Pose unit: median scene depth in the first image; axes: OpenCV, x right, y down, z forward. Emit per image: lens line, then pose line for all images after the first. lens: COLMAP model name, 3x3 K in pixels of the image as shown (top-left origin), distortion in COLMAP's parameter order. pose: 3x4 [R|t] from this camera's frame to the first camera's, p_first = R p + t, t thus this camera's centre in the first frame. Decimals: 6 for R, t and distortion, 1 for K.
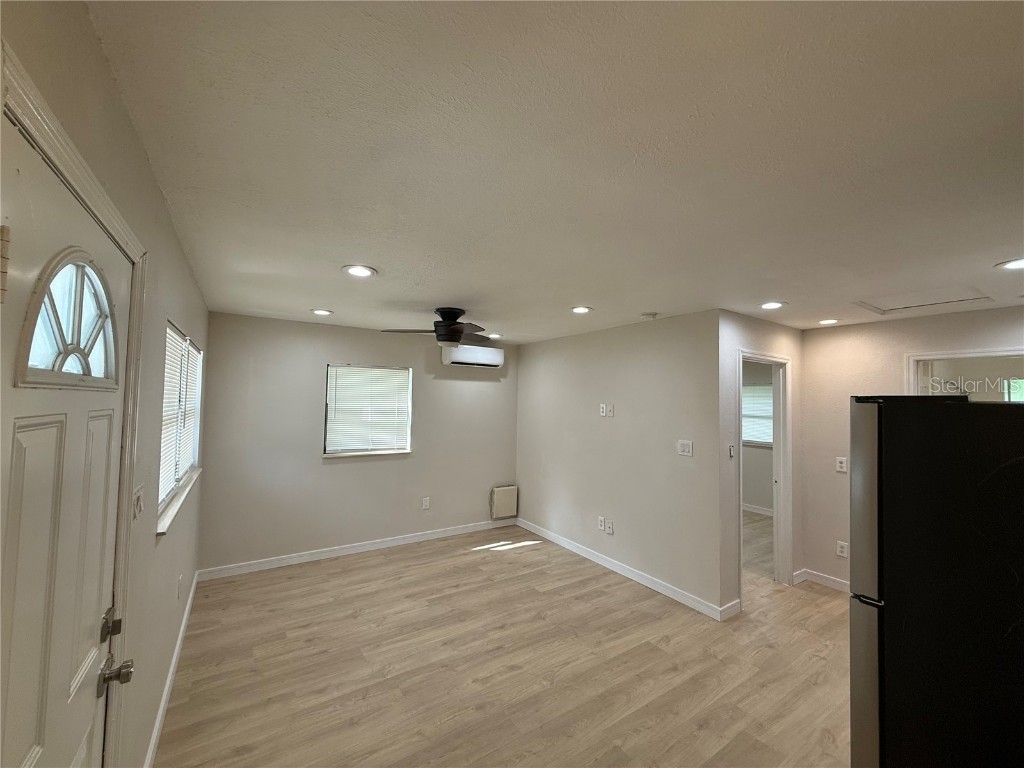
lens RADIAL K [[403.3, 0, 496.7], [0, 403.3, 386.8], [0, 0, 1]] dist [-0.012091, -0.000145]
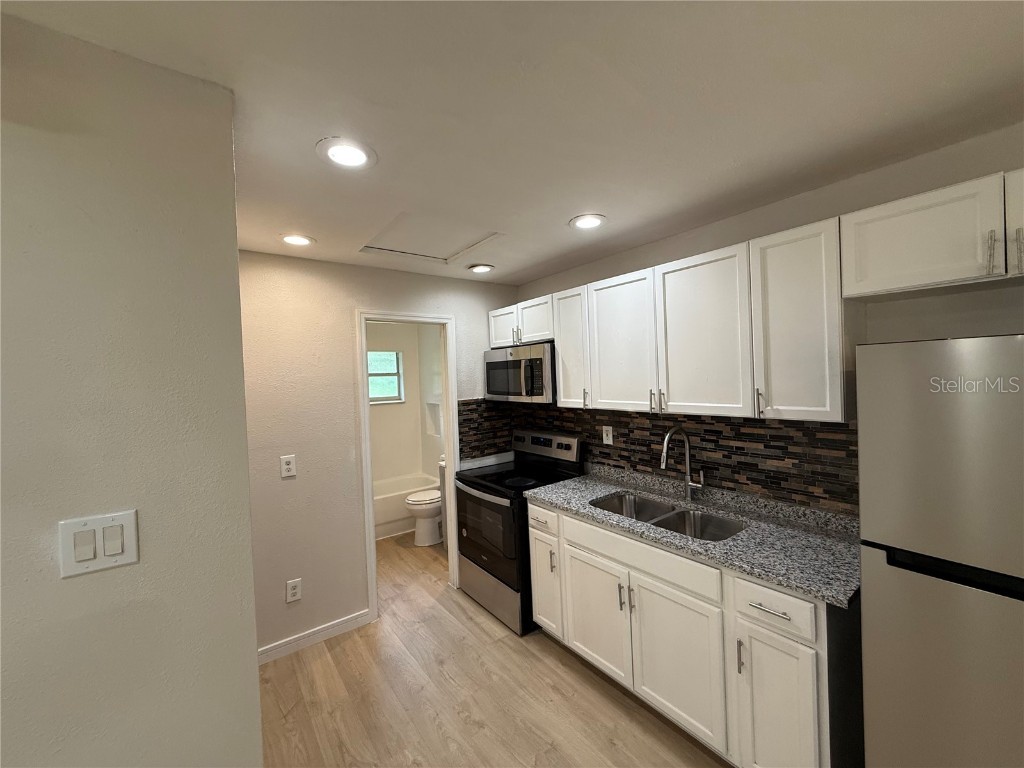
lens RADIAL K [[403.3, 0, 513.3], [0, 403.3, 382.9], [0, 0, 1]] dist [-0.012091, -0.000145]
pose [[-0.099578, -0.035770, 0.994387, 0.182326], [0.000880, 0.999350, 0.036036, 0.035907], [-0.995029, 0.004464, -0.099481, 0.760337]]
